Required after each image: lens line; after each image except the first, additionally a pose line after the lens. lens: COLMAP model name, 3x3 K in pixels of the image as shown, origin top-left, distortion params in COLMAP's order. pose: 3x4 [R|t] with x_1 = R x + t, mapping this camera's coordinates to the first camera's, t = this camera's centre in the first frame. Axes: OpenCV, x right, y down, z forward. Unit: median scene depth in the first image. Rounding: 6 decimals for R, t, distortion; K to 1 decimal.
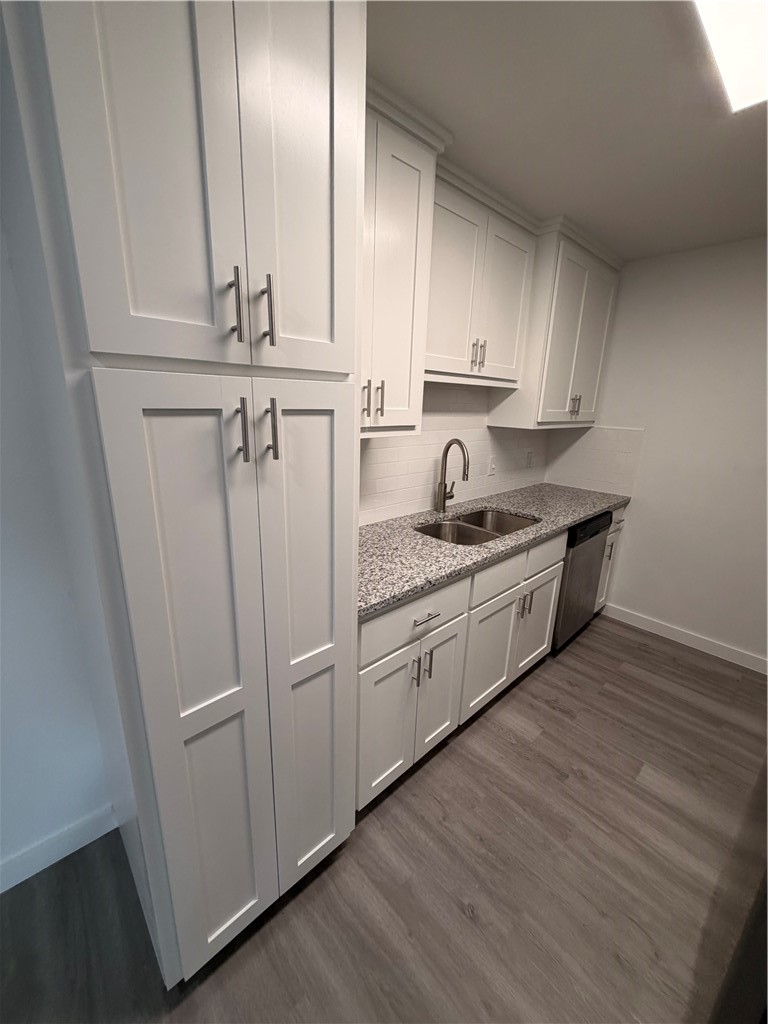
lens RADIAL K [[405.7, 0, 383.7], [0, 405.7, 510.9], [0, 0, 1]] dist [-0.001596, -0.000131]
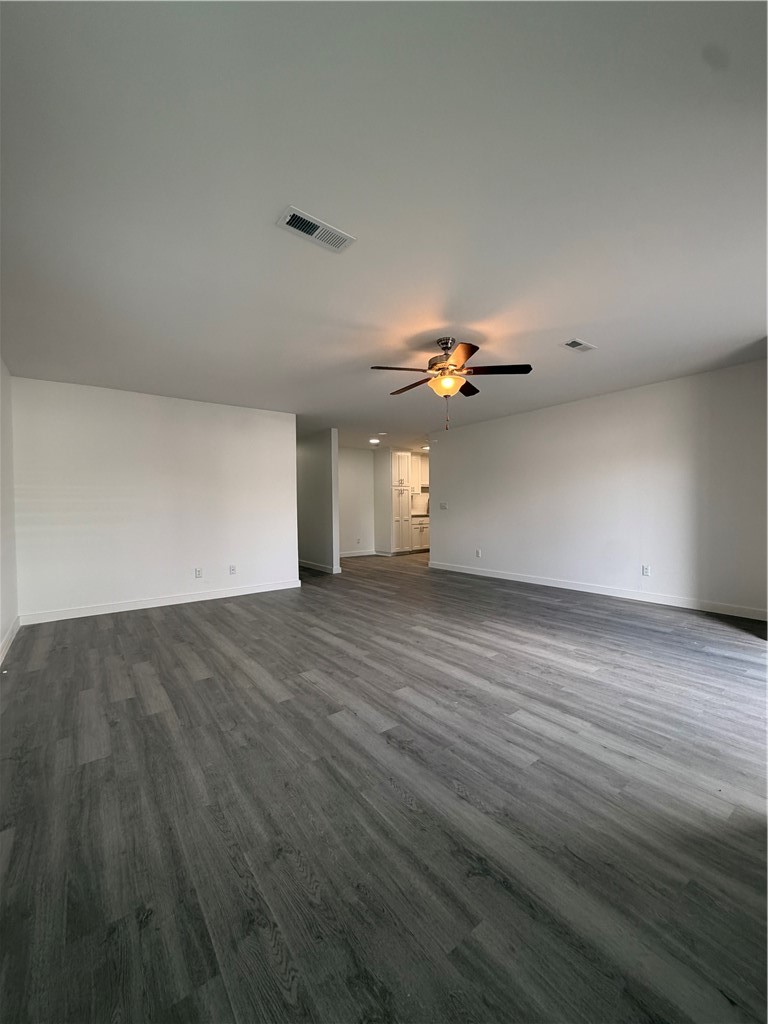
lens RADIAL K [[405.7, 0, 384.0], [0, 405.7, 513.6], [0, 0, 1]] dist [-0.001596, -0.000131]
pose [[0.993992, -0.043528, -0.100421, 0.139252], [0.016909, 0.967572, -0.252030, 1.535825], [0.108135, 0.248818, 0.962495, -4.633678]]
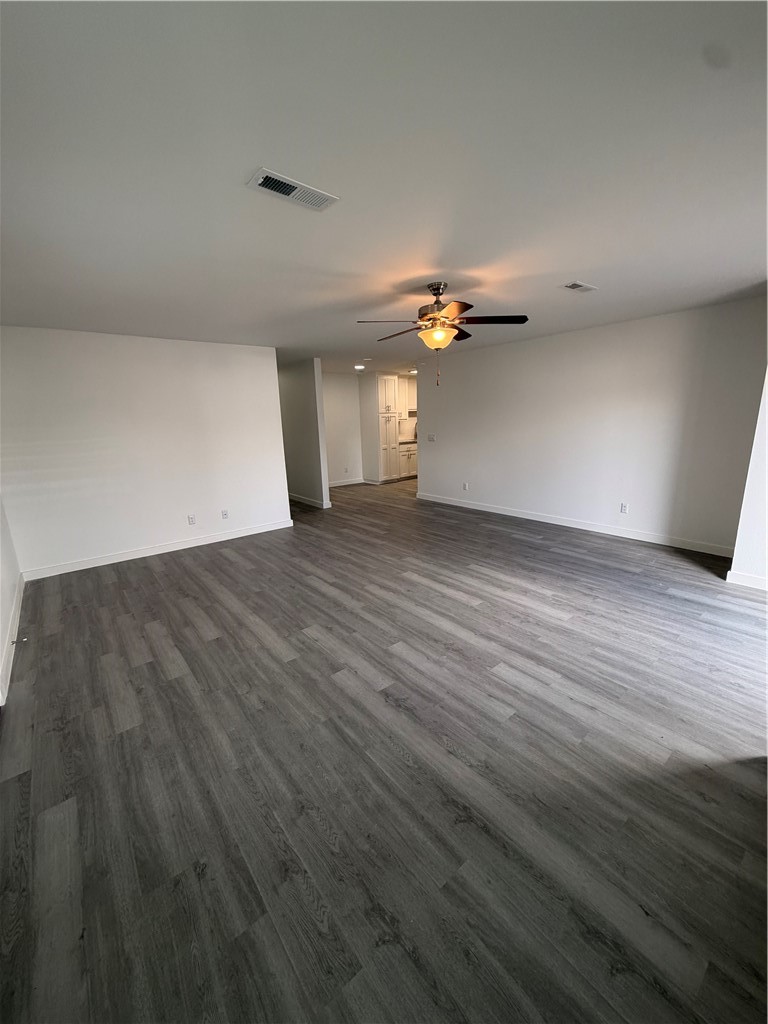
lens RADIAL K [[405.7, 0, 383.8], [0, 405.7, 511.3], [0, 0, 1]] dist [-0.001596, -0.000131]
pose [[0.995895, -0.046939, -0.077390, 0.130529], [0.043810, 0.998172, -0.041646, 1.318259], [0.079203, 0.038084, 0.996131, -4.703887]]
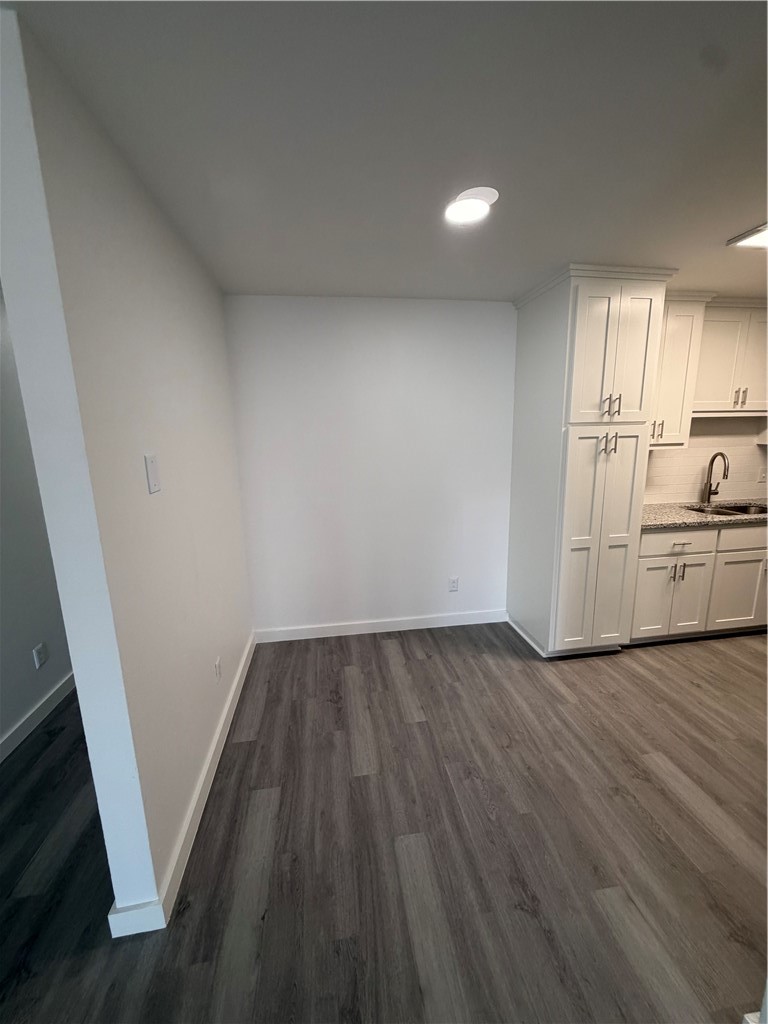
lens RADIAL K [[405.7, 0, 385.4], [0, 405.7, 511.6], [0, 0, 1]] dist [-0.001596, -0.000131]
pose [[0.824301, 0.060572, -0.562903, 0.018289], [-0.104056, 0.993532, -0.045467, 0.295701], [0.556508, 0.096052, 0.825272, -1.132623]]
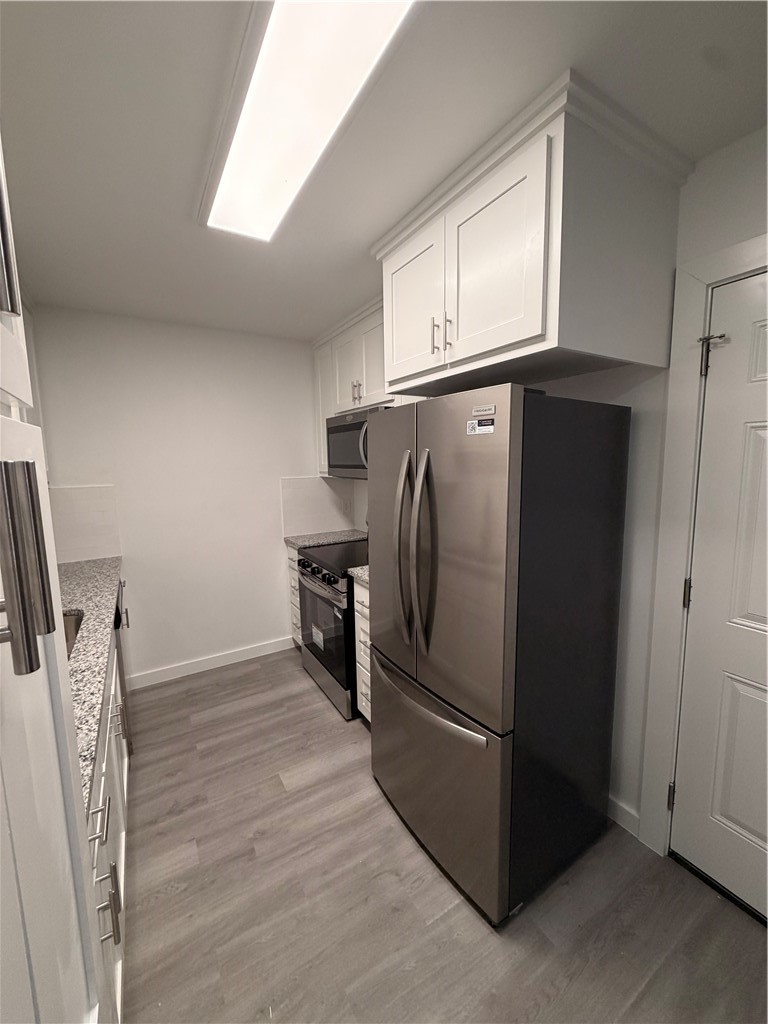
lens RADIAL K [[405.7, 0, 383.8], [0, 405.7, 509.7], [0, 0, 1]] dist [-0.001596, -0.000131]
pose [[0.201305, -0.157804, 0.966734, -0.261592], [0.286439, 0.953281, 0.095962, -0.088252], [-0.936712, 0.257592, 0.237102, 0.306229]]
